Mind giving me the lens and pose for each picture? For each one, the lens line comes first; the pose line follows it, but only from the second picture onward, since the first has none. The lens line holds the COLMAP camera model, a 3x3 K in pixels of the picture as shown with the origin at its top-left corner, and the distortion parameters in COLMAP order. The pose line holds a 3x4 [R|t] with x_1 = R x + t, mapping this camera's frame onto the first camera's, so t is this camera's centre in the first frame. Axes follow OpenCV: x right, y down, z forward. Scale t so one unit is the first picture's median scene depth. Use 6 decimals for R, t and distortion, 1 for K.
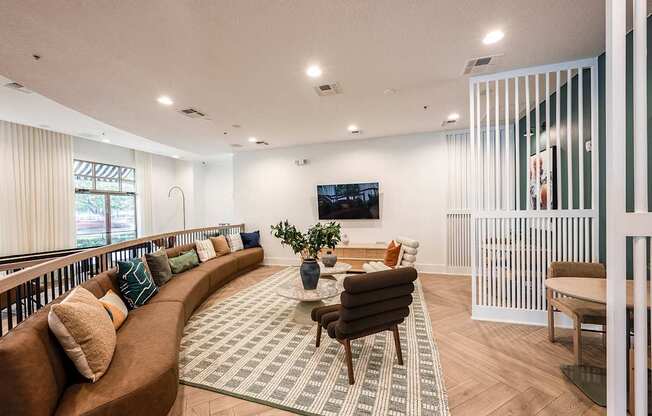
lens RADIAL K [[257.4, 0, 324.7], [0, 257.4, 215.6], [0, 0, 1]] dist [-0.002627, -0.000233]
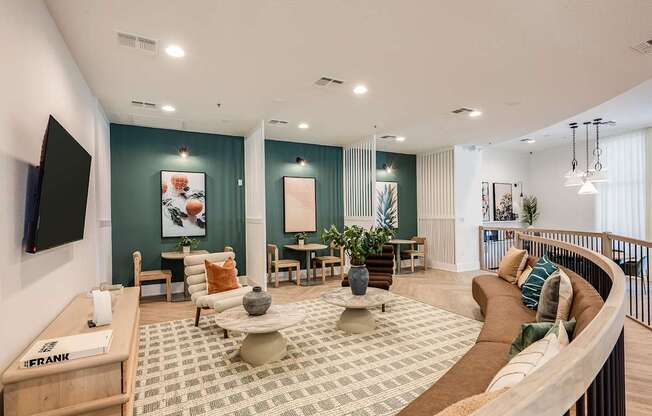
lens RADIAL K [[327.1, 0, 329.4], [0, 327.1, 214.4], [0, 0, 1]] dist [-0.000199, 0.000117]
pose [[-0.726860, 0.031313, 0.686072, -0.871783], [0.037623, 0.999275, -0.005748, -0.014091], [-0.685754, 0.021633, -0.727511, 2.068645]]
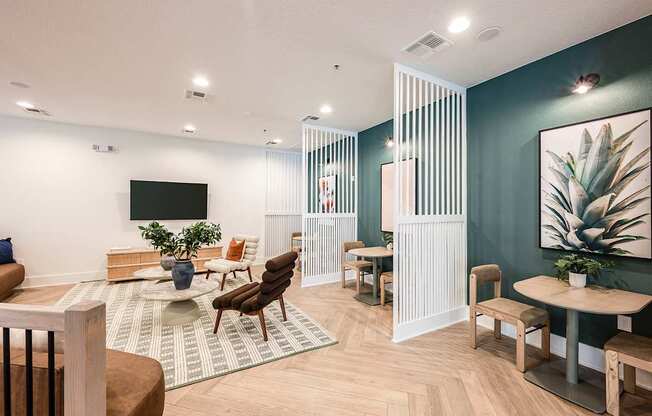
lens RADIAL K [[264.7, 0, 325.1], [0, 264.7, 210.2], [0, 0, 1]] dist [0.000233, 0.000041]
pose [[0.671041, 0.019824, 0.741155, -0.478656], [-0.003817, 0.999722, -0.023283, -0.000130], [-0.741411, 0.012795, 0.670930, -0.111801]]
